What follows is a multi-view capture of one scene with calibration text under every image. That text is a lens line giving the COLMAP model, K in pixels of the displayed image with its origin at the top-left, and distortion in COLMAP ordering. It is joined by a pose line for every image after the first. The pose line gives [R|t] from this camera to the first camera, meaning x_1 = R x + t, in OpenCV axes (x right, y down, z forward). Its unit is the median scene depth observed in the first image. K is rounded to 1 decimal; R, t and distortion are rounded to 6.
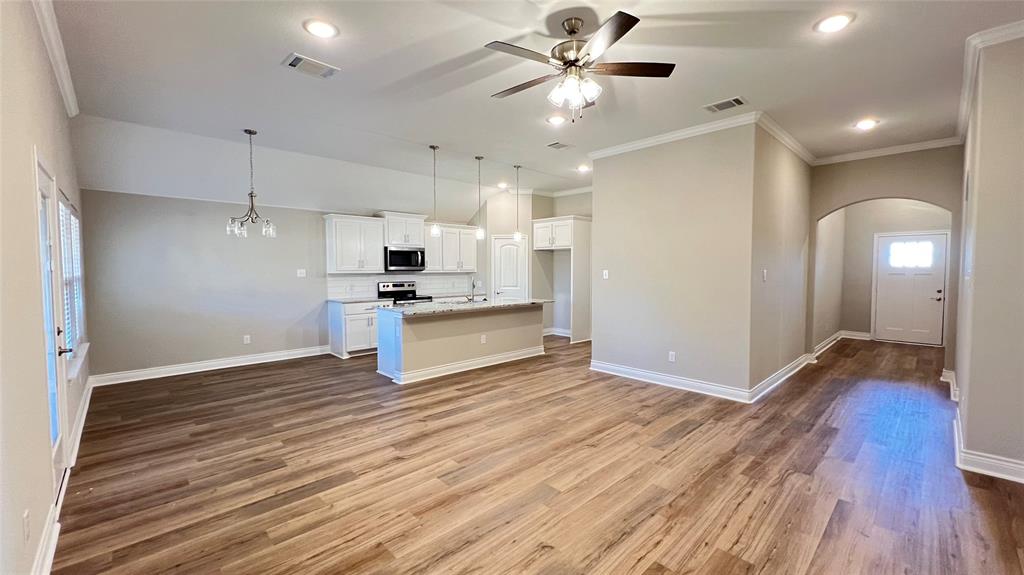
lens RADIAL K [[409.5, 0, 511.9], [0, 409.5, 283.4], [0, 0, 1]] dist [-0.001218, 0.000346]
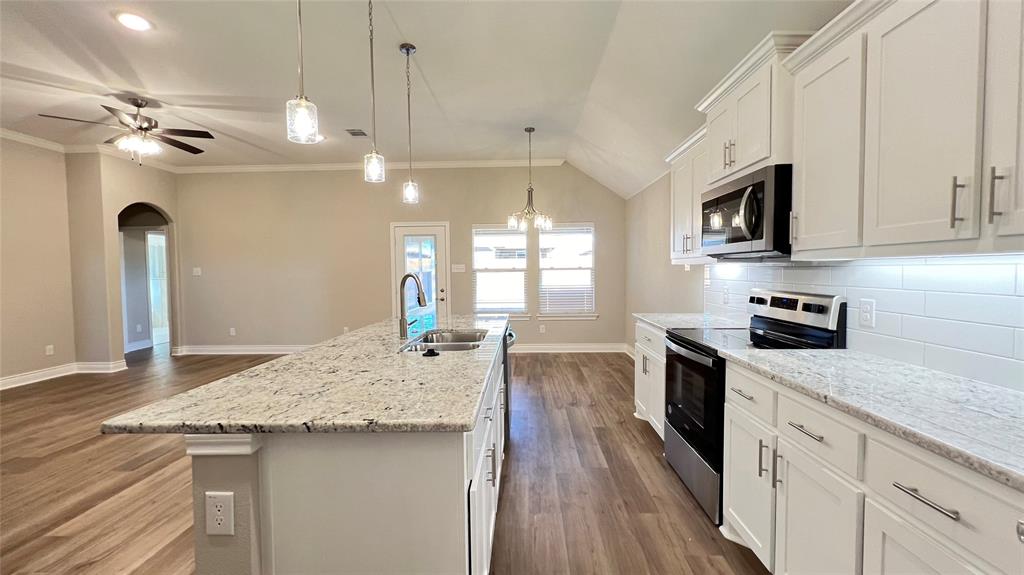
lens RADIAL K [[409.5, 0, 512.8], [0, 409.5, 283.0], [0, 0, 1]] dist [-0.001218, 0.000346]
pose [[-0.710214, 0.033778, -0.703175, 0.141577], [-0.012661, 0.998074, 0.060731, -0.041371], [0.703872, 0.052035, -0.708418, 1.720296]]
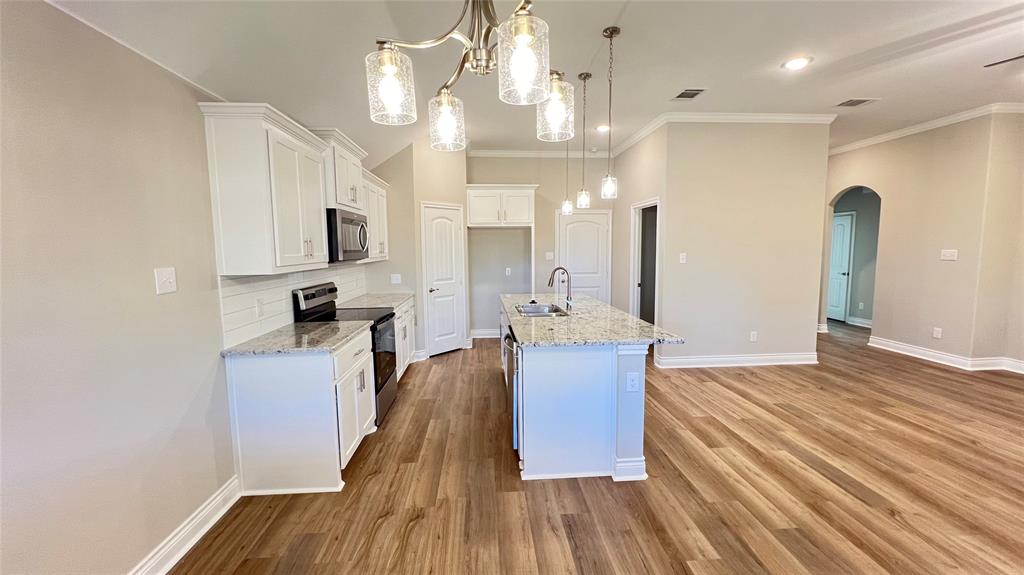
lens RADIAL K [[409.5, 0, 512.2], [0, 409.5, 285.7], [0, 0, 1]] dist [-0.001218, 0.000346]
pose [[0.632645, -0.077234, 0.770581, -0.801540], [0.036288, 0.996878, 0.070123, -0.044459], [-0.773591, -0.016400, 0.633473, 0.844370]]
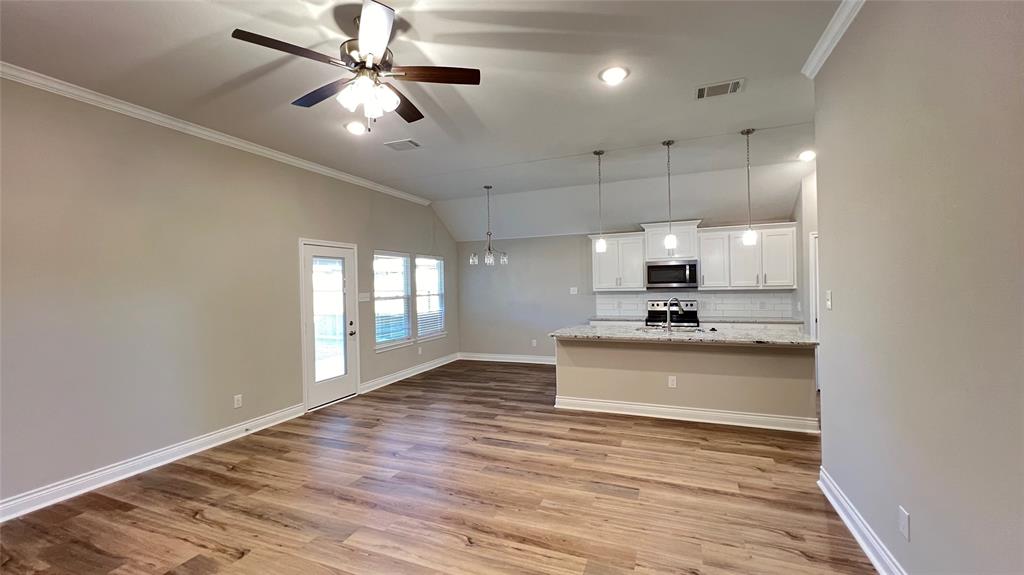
lens RADIAL K [[409.5, 0, 513.6], [0, 409.5, 284.0], [0, 0, 1]] dist [-0.001218, 0.000346]
pose [[0.414206, -0.007804, -0.910150, 0.607578], [-0.016492, 0.999735, -0.016078, -0.031304], [0.910034, 0.021669, 0.413967, 0.523533]]
